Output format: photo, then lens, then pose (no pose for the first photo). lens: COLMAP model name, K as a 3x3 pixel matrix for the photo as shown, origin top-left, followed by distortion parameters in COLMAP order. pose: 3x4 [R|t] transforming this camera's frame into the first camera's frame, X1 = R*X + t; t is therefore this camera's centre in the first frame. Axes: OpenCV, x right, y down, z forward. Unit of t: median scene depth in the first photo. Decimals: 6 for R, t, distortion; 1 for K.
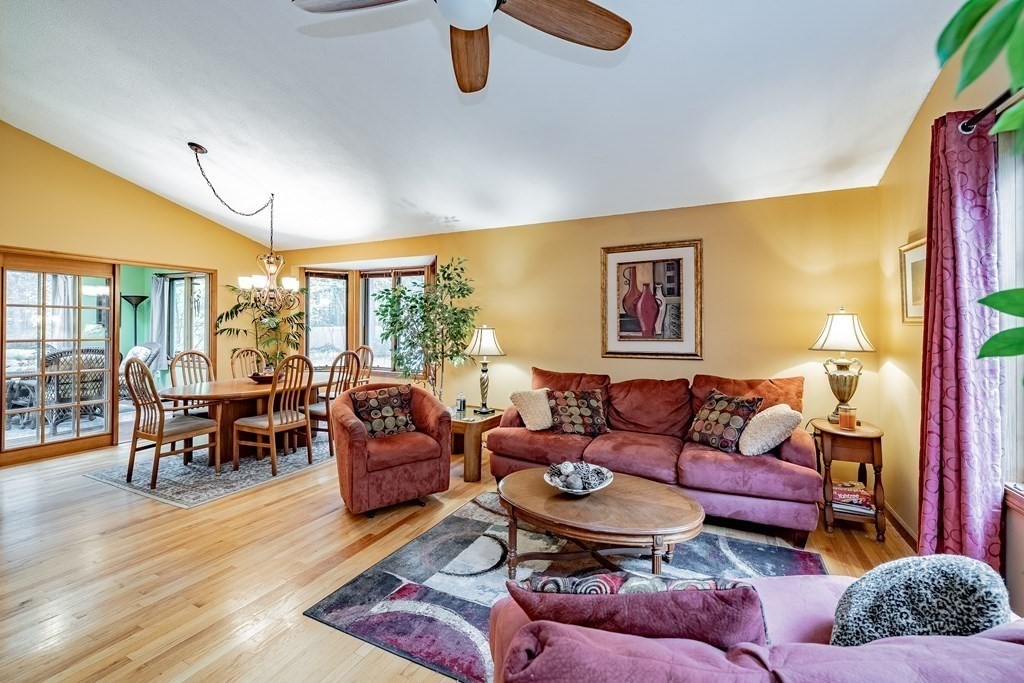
lens RADIAL K [[417.0, 0, 527.1], [0, 417.0, 329.0], [0, 0, 1]] dist [-0.002735, 0.000098]
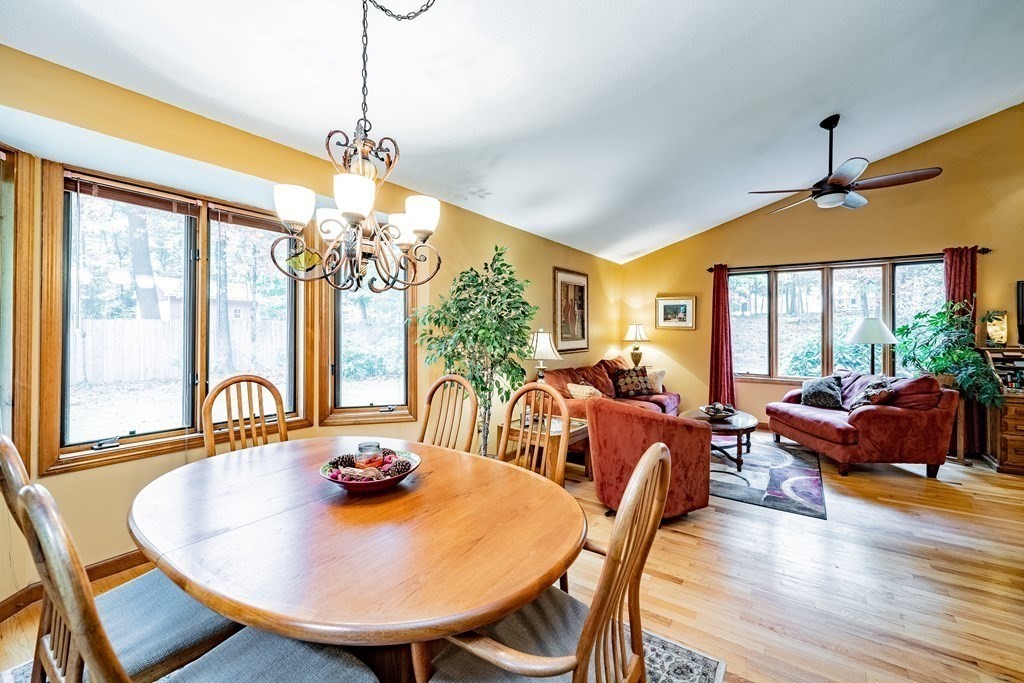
lens RADIAL K [[417.0, 0, 533.3], [0, 417.0, 330.4], [0, 0, 1]] dist [-0.002735, 0.000098]
pose [[0.143228, -0.003767, 0.989683, -1.370433], [0.001797, 0.999992, 0.003546, -0.012231], [-0.989688, 0.001271, 0.143234, 1.147472]]
